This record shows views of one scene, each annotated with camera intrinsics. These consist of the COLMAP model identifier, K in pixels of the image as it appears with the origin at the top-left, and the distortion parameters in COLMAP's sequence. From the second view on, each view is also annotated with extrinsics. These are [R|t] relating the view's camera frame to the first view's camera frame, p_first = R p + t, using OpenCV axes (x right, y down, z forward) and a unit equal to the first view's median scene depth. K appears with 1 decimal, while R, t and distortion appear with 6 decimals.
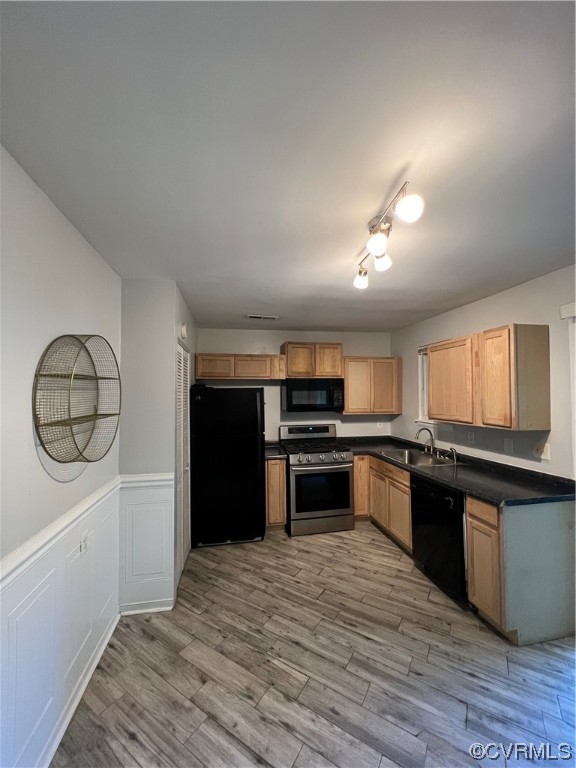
lens RADIAL K [[307.3, 0, 286.4], [0, 307.3, 385.7], [0, 0, 1]] dist [-0.000754, 0.000989]
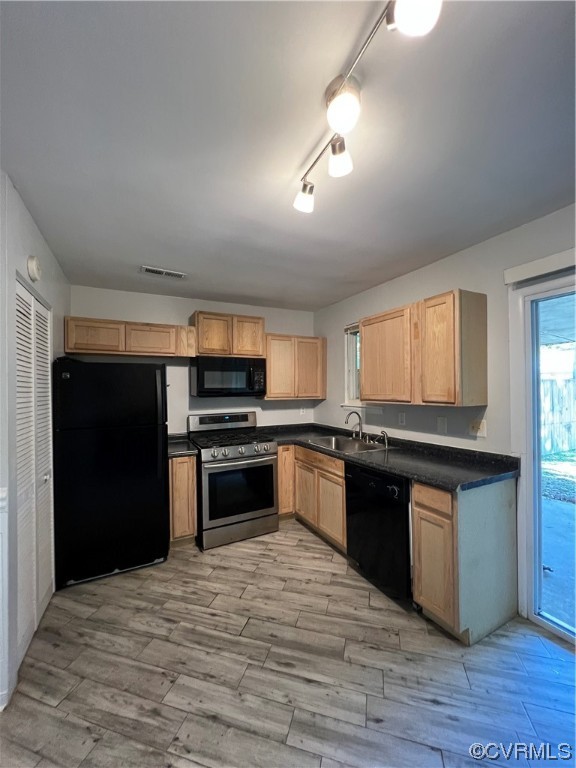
lens RADIAL K [[307.3, 0, 285.5], [0, 307.3, 386.2], [0, 0, 1]] dist [-0.000754, 0.000989]
pose [[0.960120, -0.002003, 0.279582, -0.003568], [-0.002823, 0.999854, 0.016856, 0.068615], [-0.279575, -0.016973, 0.959974, 0.257116]]
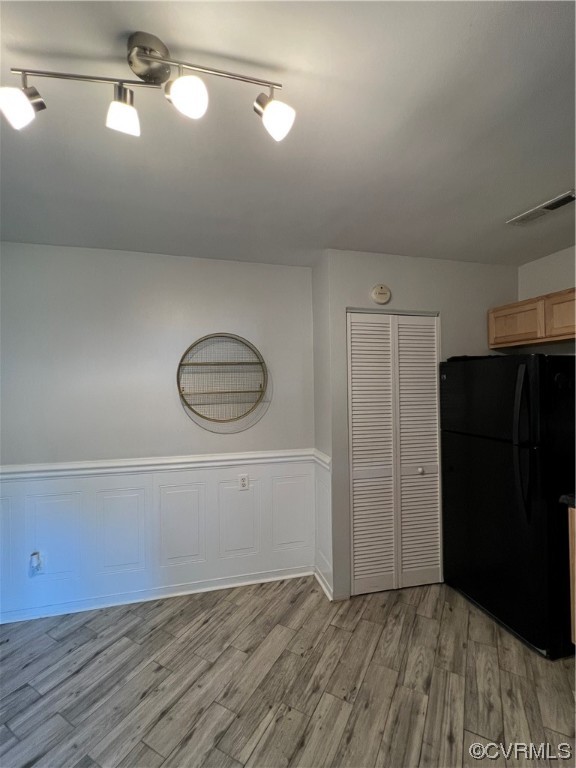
lens RADIAL K [[341.0, 0, 287.8], [0, 341.0, 388.4], [0, 0, 1]] dist [-0.001800, 0.000792]
pose [[0.065158, 0.013699, -0.997781, 0.636632], [0.042264, 0.998971, 0.016475, 0.050103], [0.996980, -0.043244, 0.064512, 0.806163]]
